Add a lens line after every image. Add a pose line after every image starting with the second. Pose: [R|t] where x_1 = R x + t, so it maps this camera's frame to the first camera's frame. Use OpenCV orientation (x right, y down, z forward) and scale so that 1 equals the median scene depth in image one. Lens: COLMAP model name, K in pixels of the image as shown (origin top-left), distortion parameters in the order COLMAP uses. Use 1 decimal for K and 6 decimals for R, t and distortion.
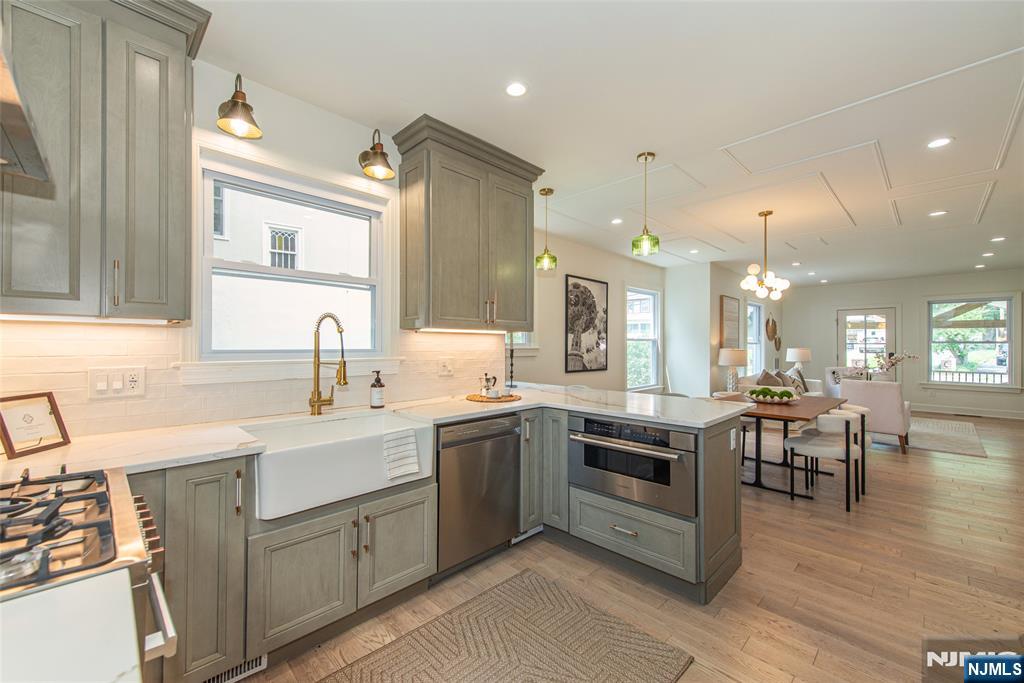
lens RADIAL K [[406.1, 0, 512.0], [0, 406.1, 341.5], [0, 0, 1]] dist [0.009141, -0.000054]
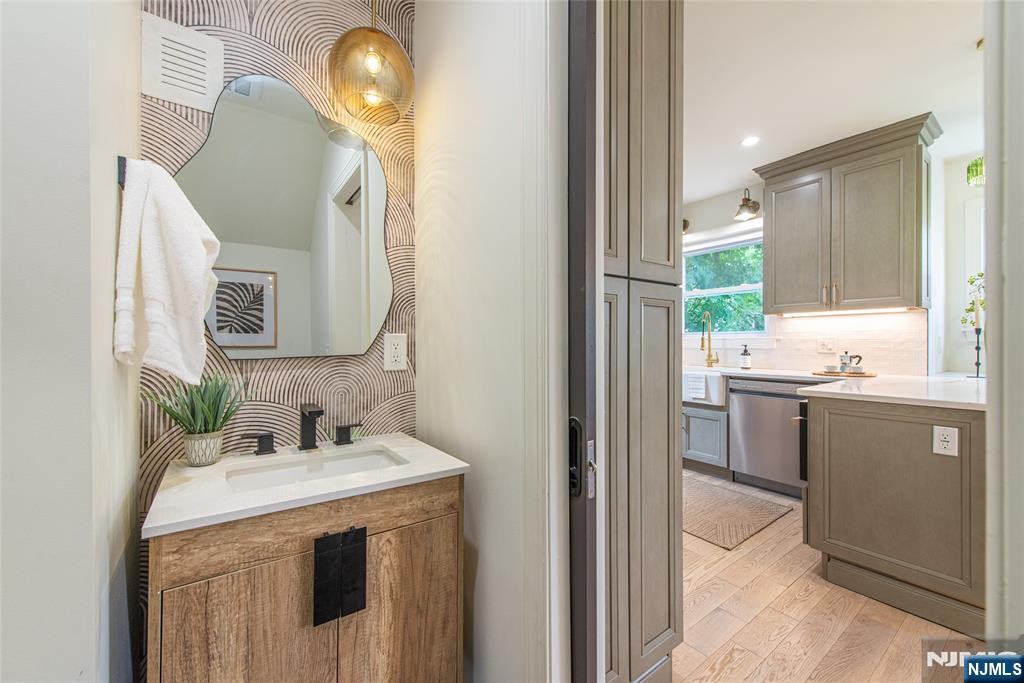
lens RADIAL K [[406.1, 0, 512.0], [0, 406.1, 341.5], [0, 0, 1]] dist [0.009141, -0.000054]
pose [[-0.136185, -0.002349, -0.990681, 0.616105], [0.011370, 0.999928, -0.003934, 0.025931], [0.990618, -0.011800, -0.136149, 0.154189]]
